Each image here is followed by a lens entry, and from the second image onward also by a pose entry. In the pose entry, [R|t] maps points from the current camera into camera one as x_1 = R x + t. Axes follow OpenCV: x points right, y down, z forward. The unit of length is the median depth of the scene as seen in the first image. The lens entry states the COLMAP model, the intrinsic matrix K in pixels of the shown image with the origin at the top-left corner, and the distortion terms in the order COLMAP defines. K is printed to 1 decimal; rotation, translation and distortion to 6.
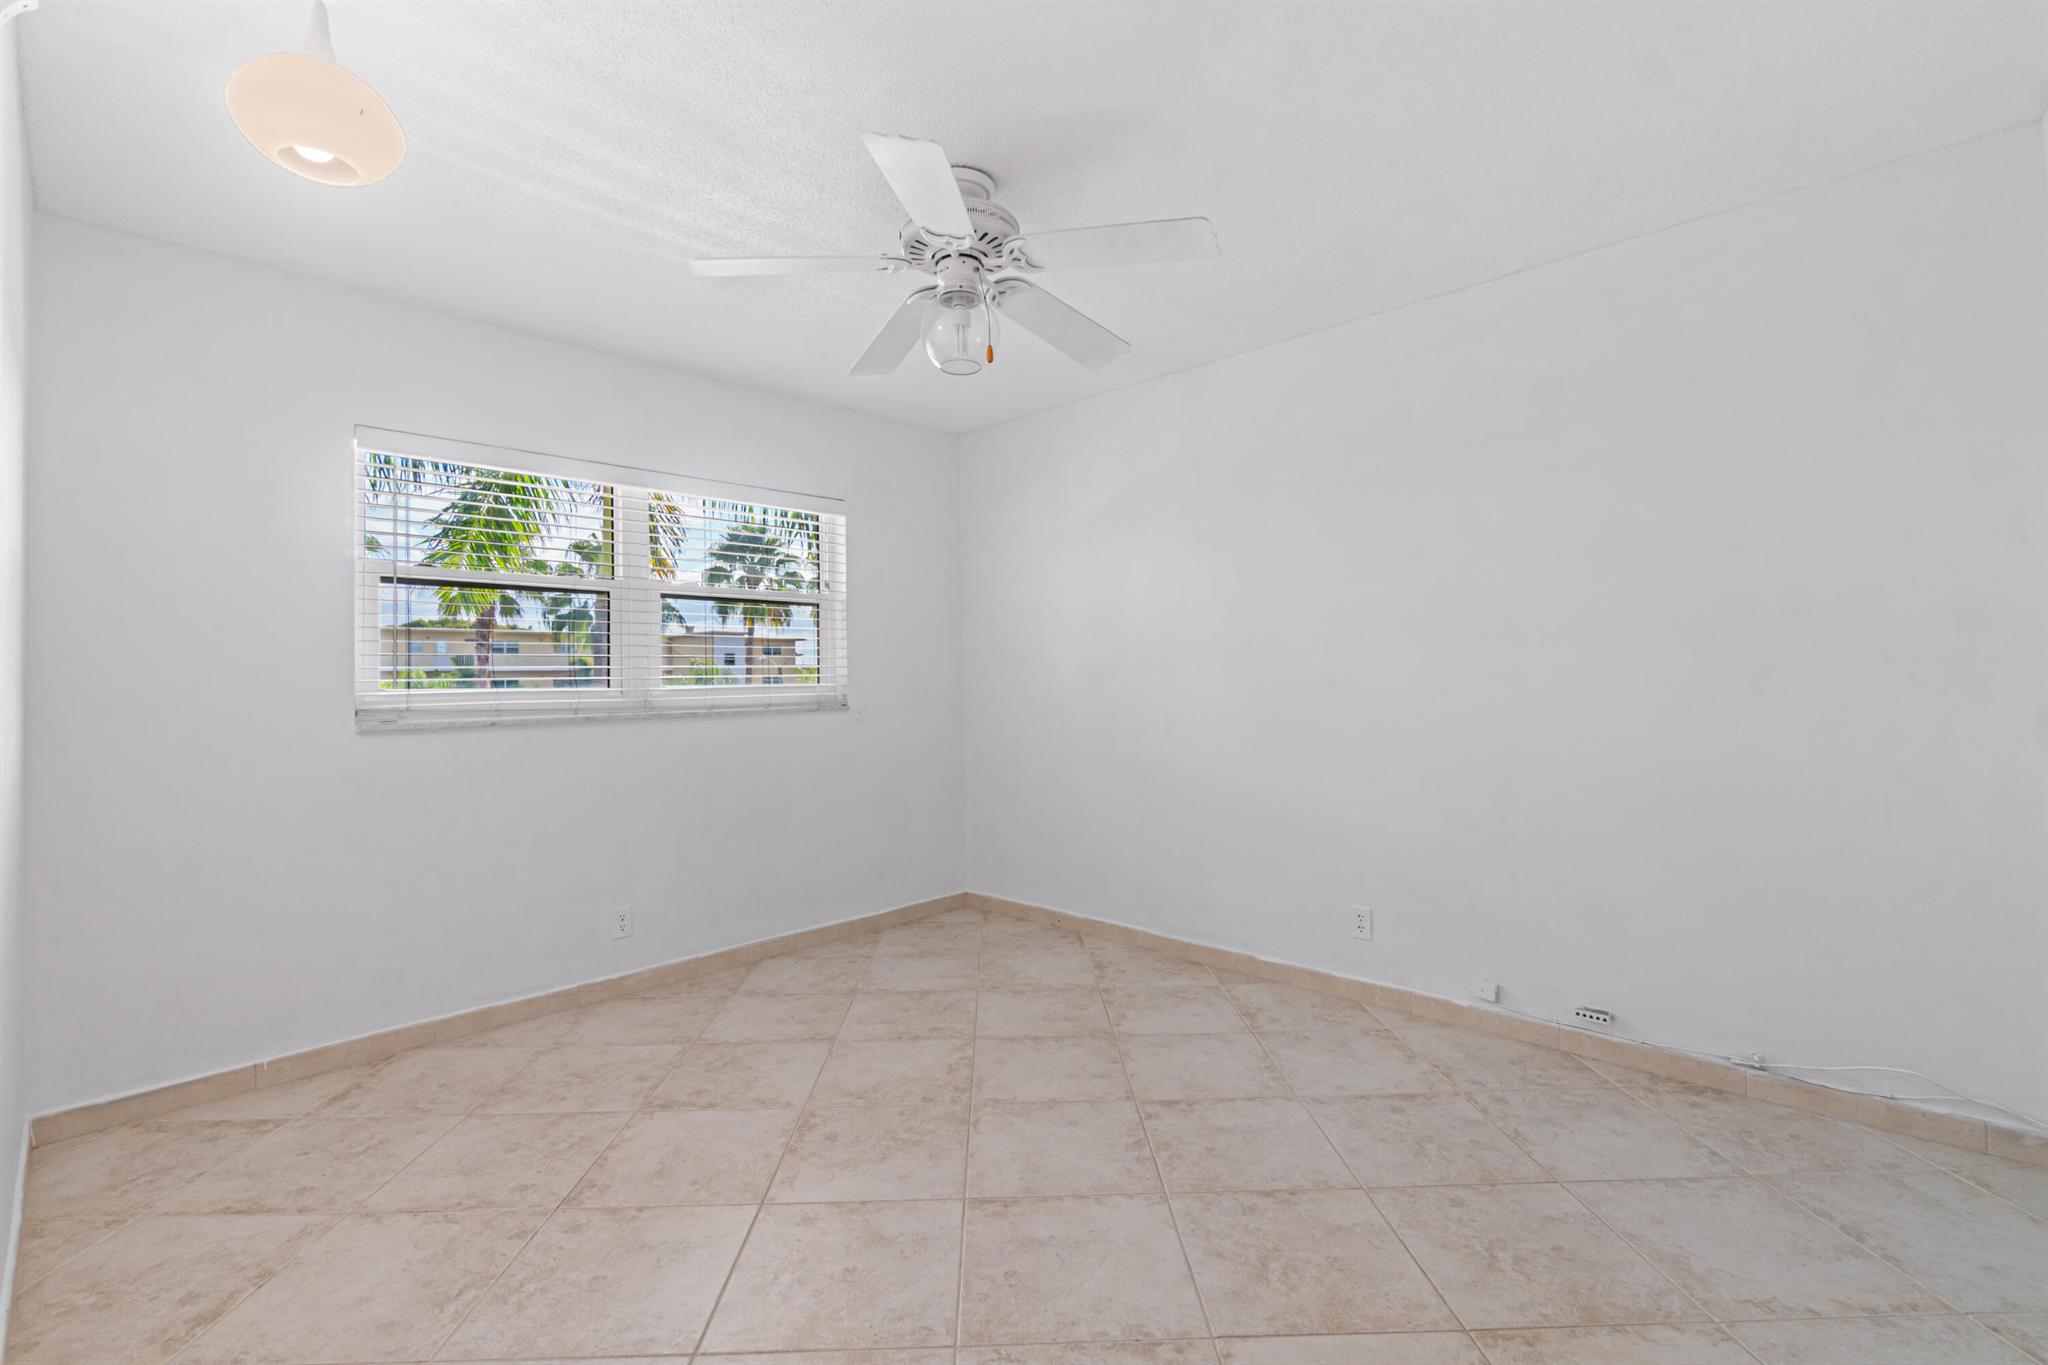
lens RADIAL K [[891.6, 0, 1021.7], [0, 891.6, 684.1], [0, 0, 1]] dist [-0.010323, 0.001926]
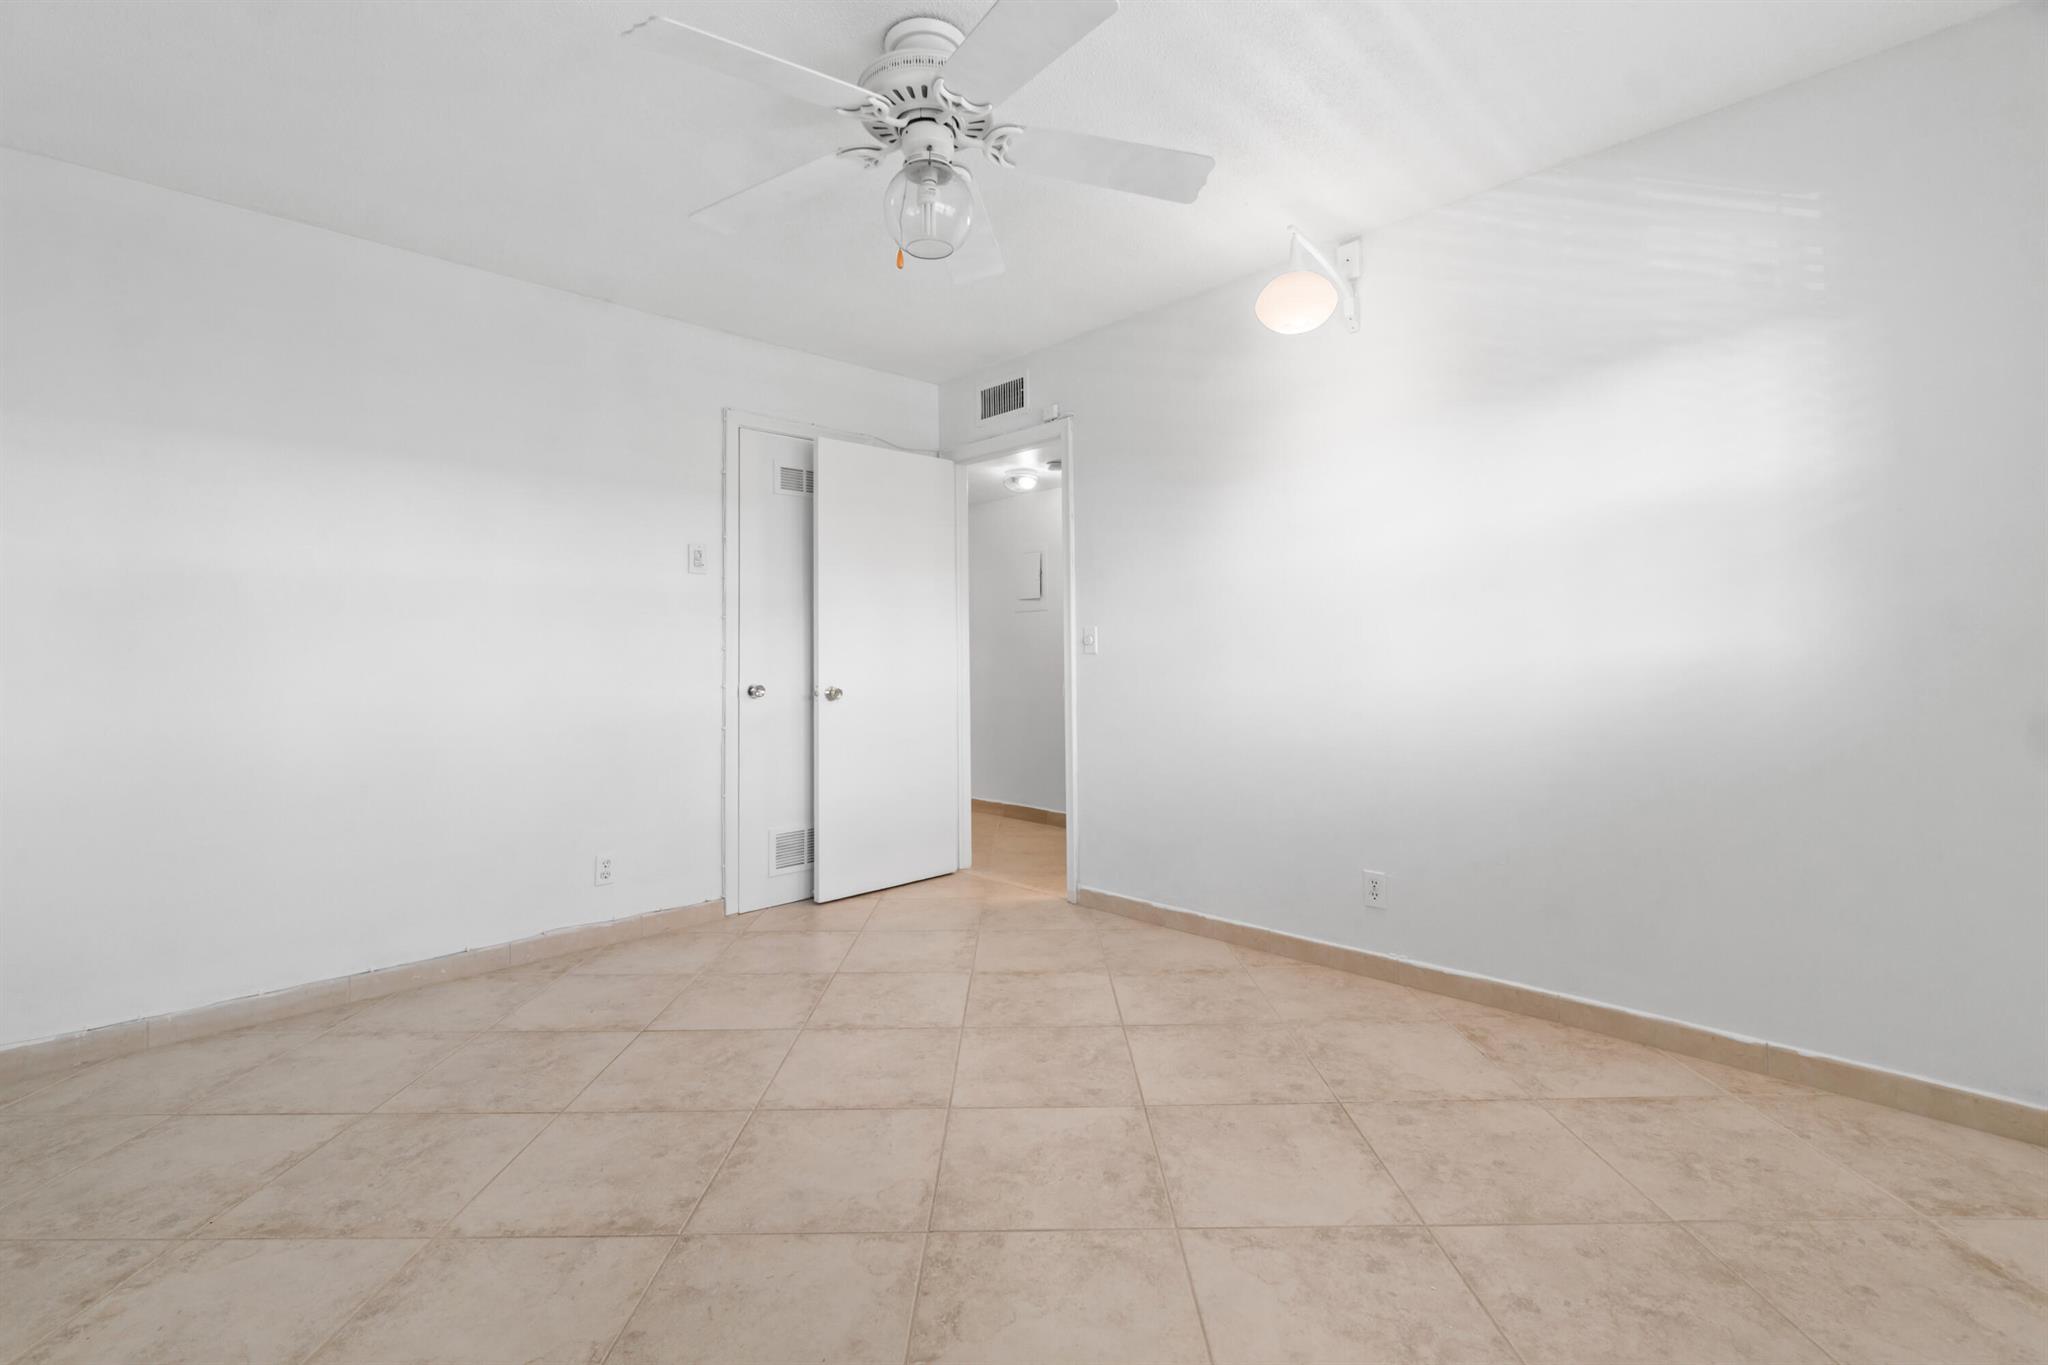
lens RADIAL K [[891.6, 0, 1023.6], [0, 891.6, 671.1], [0, 0, 1]] dist [-0.010323, 0.001926]
pose [[-0.999262, 0.024750, 0.029379, -0.173696], [0.025489, 0.999361, 0.025048, 0.042521], [-0.028740, 0.025778, -0.999254, 1.809569]]
